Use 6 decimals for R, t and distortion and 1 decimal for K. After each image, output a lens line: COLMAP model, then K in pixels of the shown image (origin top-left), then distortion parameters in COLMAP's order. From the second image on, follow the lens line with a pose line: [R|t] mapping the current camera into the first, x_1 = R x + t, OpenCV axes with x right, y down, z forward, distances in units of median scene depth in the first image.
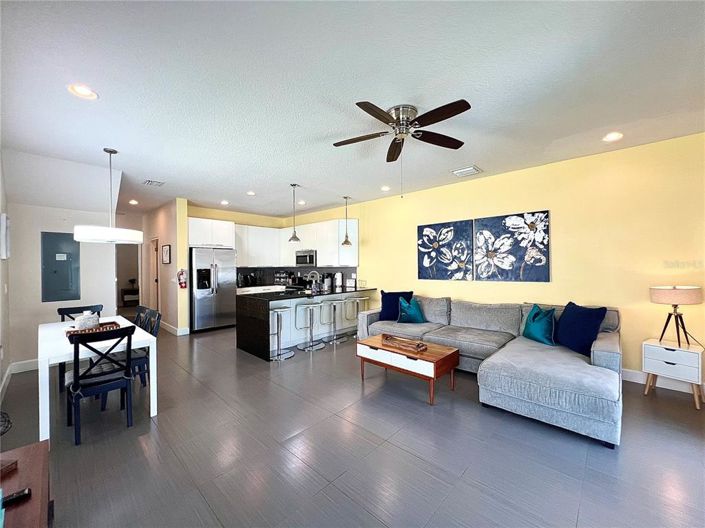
lens RADIAL K [[282.3, 0, 355.2], [0, 282.3, 265.4], [0, 0, 1]] dist [-0.000824, -0.000066]
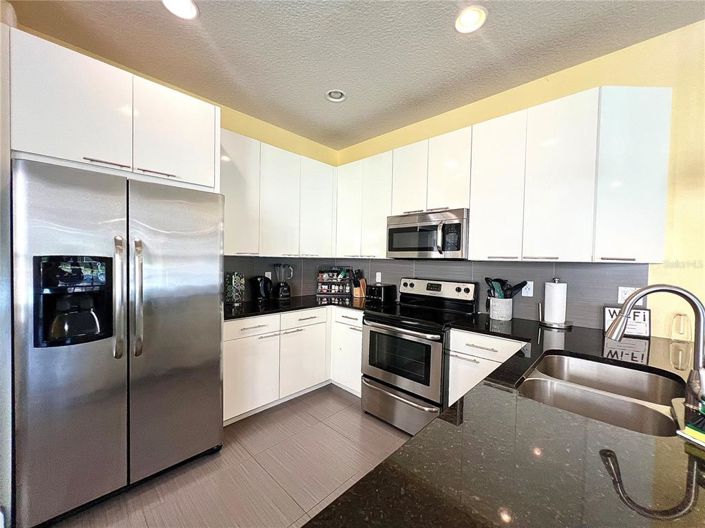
lens RADIAL K [[282.3, 0, 350.0], [0, 282.3, 265.3], [0, 0, 1]] dist [-0.000824, -0.000066]
pose [[0.999351, 0.026128, -0.024785, -0.259335], [-0.025595, 0.999439, 0.021598, 0.007237], [0.025336, -0.020950, 0.999459, 0.653668]]
